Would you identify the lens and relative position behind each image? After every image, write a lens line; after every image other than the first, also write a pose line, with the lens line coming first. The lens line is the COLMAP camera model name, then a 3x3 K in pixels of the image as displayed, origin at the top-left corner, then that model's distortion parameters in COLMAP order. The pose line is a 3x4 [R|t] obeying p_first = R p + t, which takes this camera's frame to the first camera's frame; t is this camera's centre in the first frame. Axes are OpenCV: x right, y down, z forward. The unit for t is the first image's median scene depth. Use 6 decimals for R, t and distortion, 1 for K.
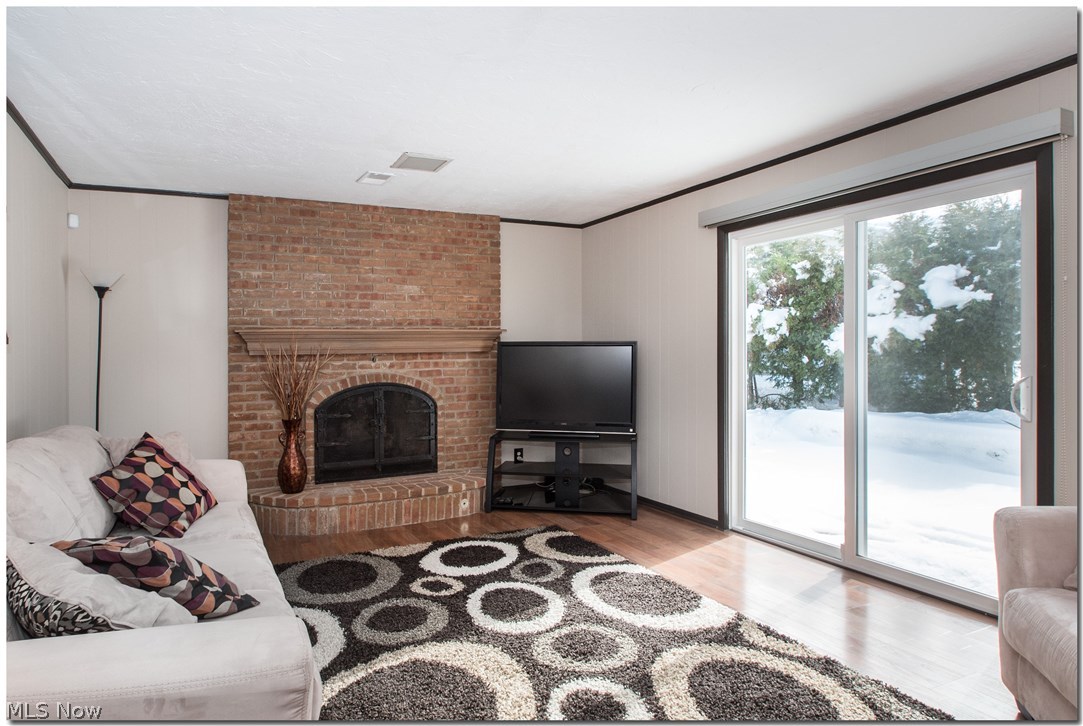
lens RADIAL K [[667.2, 0, 539.3], [0, 667.2, 348.0], [0, 0, 1]] dist [-0.002586, -0.000719]
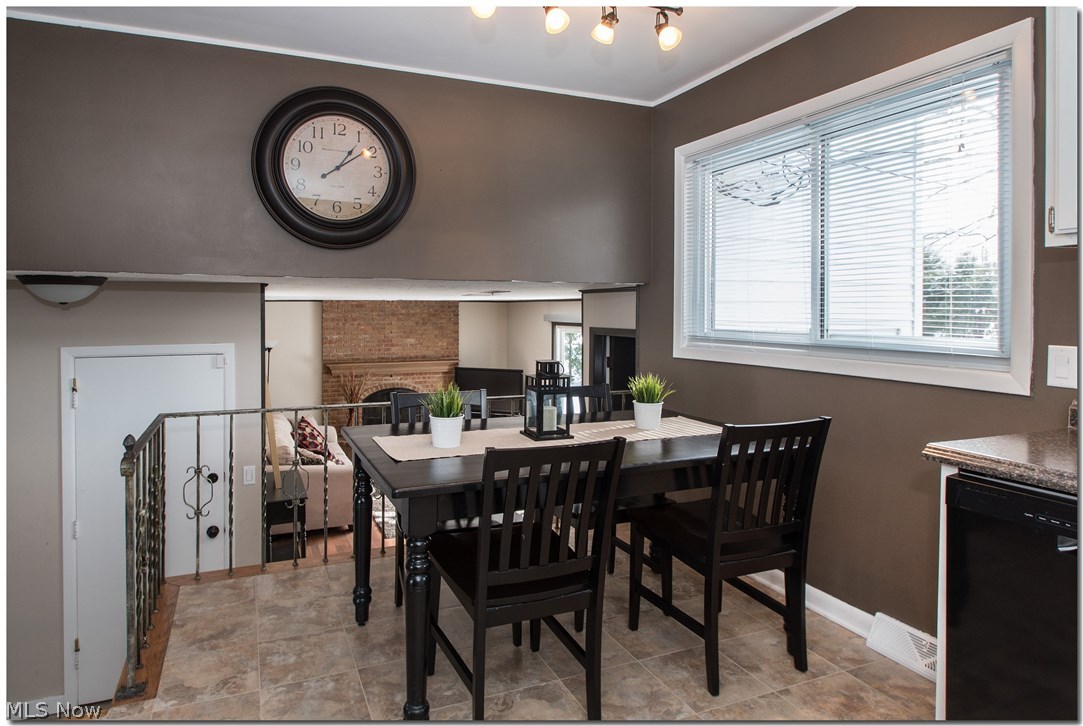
lens RADIAL K [[667.2, 0, 539.3], [0, 667.2, 348.0], [0, 0, 1]] dist [-0.002586, -0.000719]
pose [[0.998570, 0.020995, -0.049163, 0.292481], [-0.018409, 0.998453, 0.052467, -0.183814], [0.050188, -0.051487, 0.997412, -0.973364]]
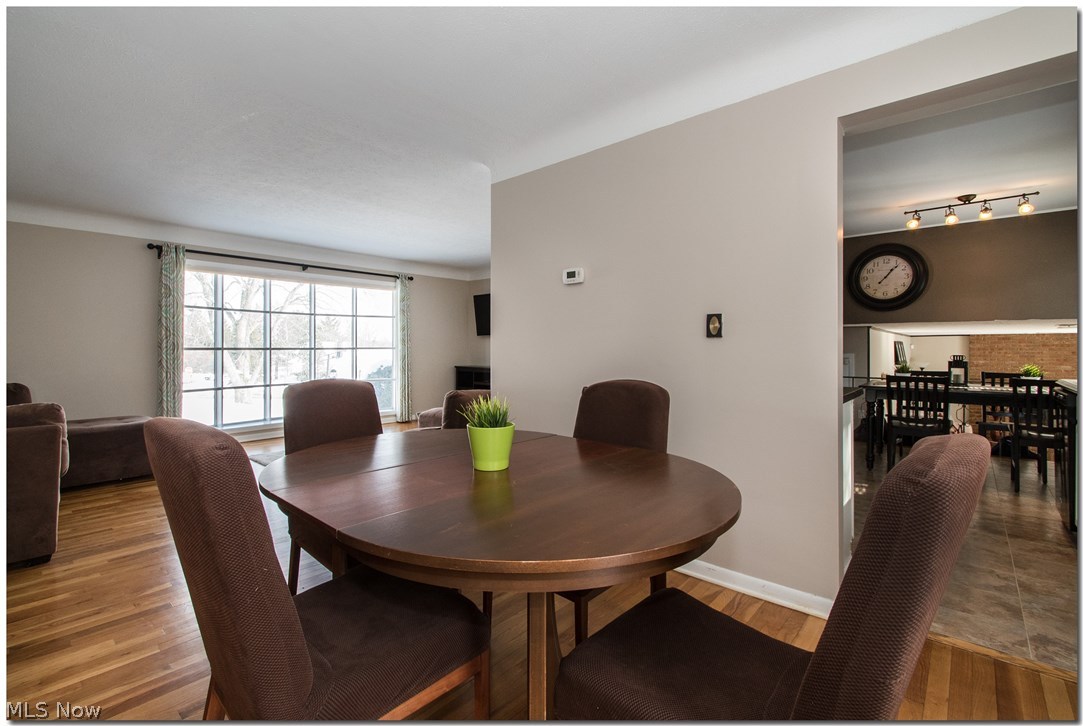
lens RADIAL K [[470.0, 0, 540.3], [0, 470.0, 342.5], [0, 0, 1]] dist [-0.000386, -0.000134]
pose [[0.378353, 0.010767, -0.925599, 0.648239], [-0.011473, 0.999910, 0.006942, -0.172100], [0.925590, 0.007993, 0.378443, -1.351579]]
